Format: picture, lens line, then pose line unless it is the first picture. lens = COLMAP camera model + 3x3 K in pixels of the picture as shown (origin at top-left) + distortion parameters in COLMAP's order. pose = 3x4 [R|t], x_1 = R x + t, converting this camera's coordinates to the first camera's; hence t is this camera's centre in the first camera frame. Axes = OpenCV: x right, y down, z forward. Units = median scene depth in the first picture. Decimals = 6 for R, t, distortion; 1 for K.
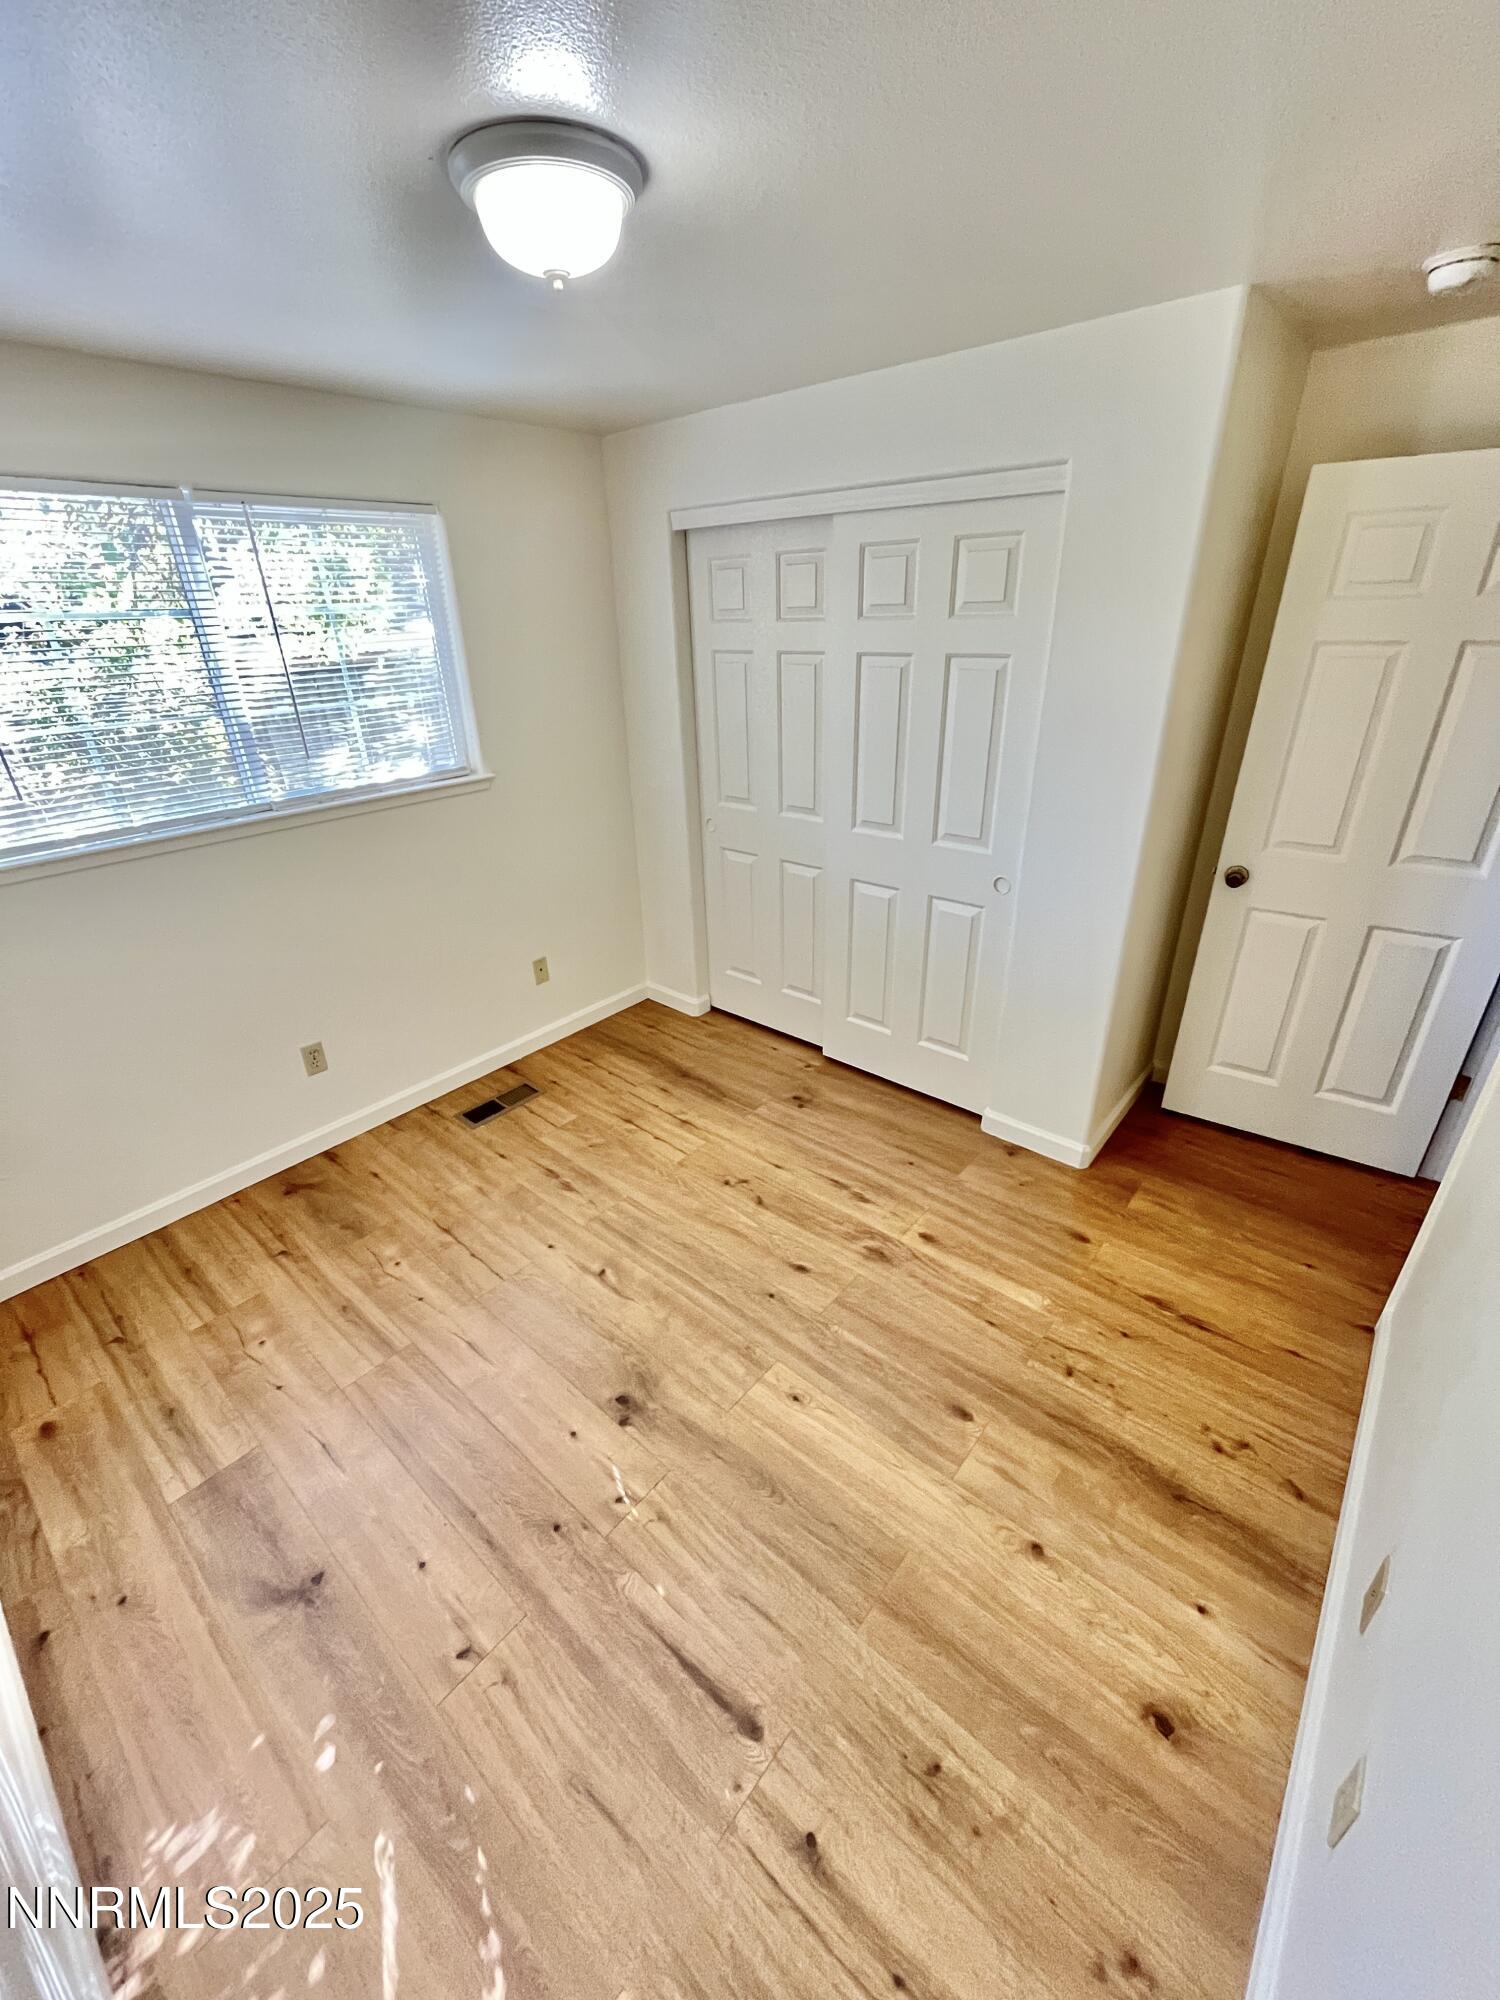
lens RADIAL K [[805.7, 0, 758.2], [0, 805.7, 999.6], [0, 0, 1]] dist [-0.002844, 0.000350]
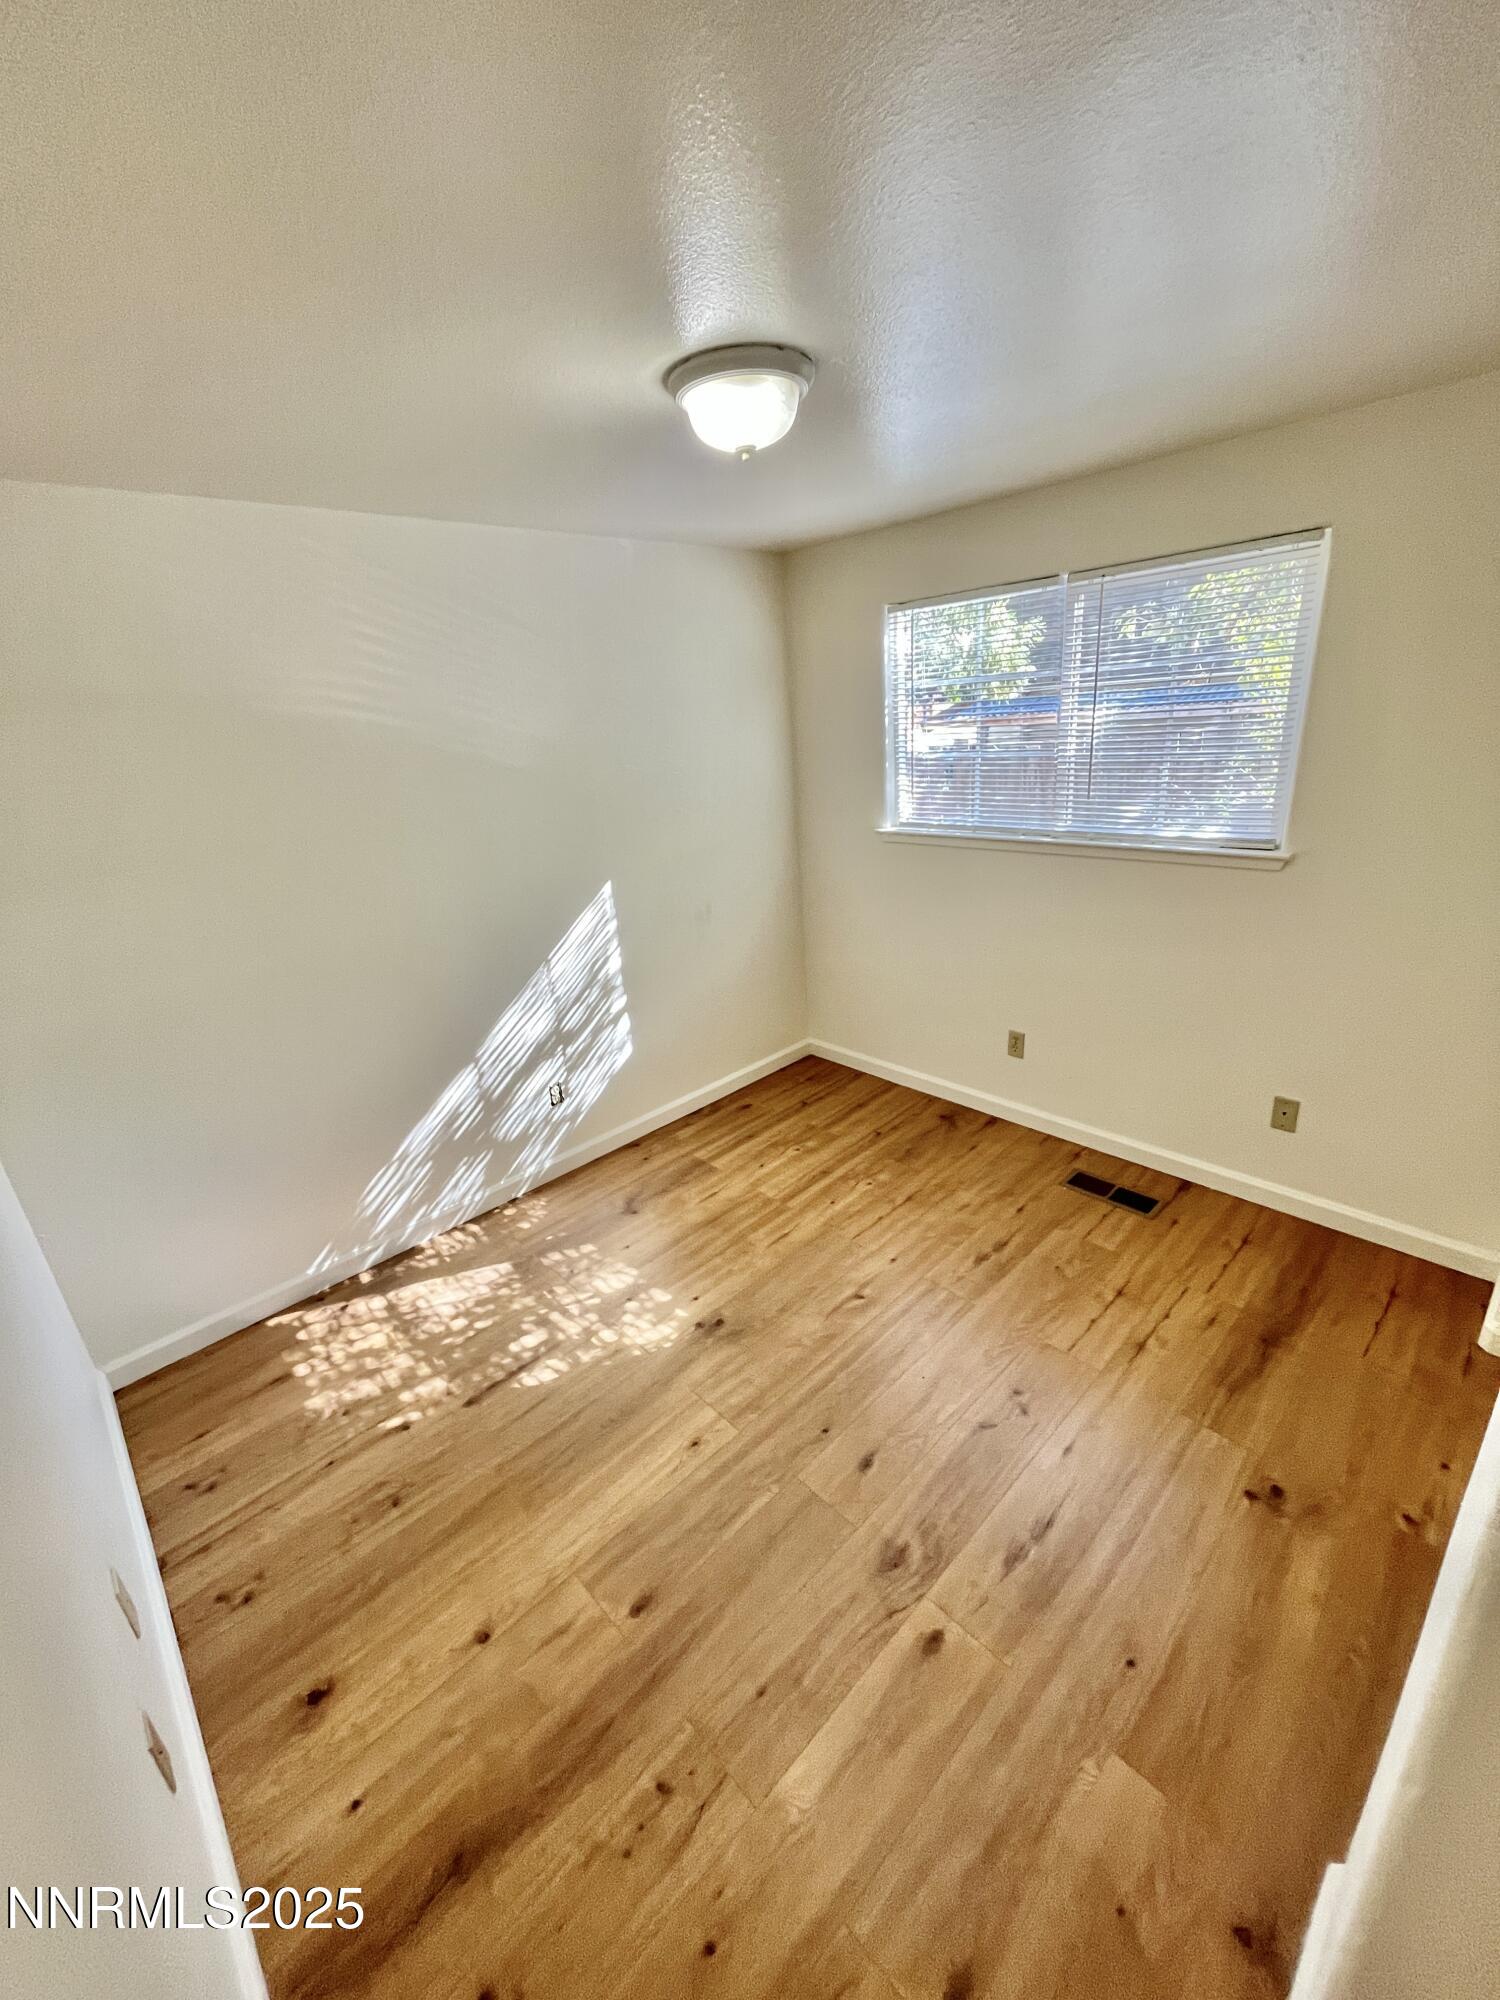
lens RADIAL K [[805.7, 0, 750.6], [0, 805.7, 1005.8], [0, 0, 1]] dist [-0.002844, 0.000350]
pose [[-0.107684, 0.377935, -0.919548, 0.676460], [-0.362247, 0.846428, 0.390303, -0.360370], [0.925841, 0.375133, 0.045759, 0.698368]]
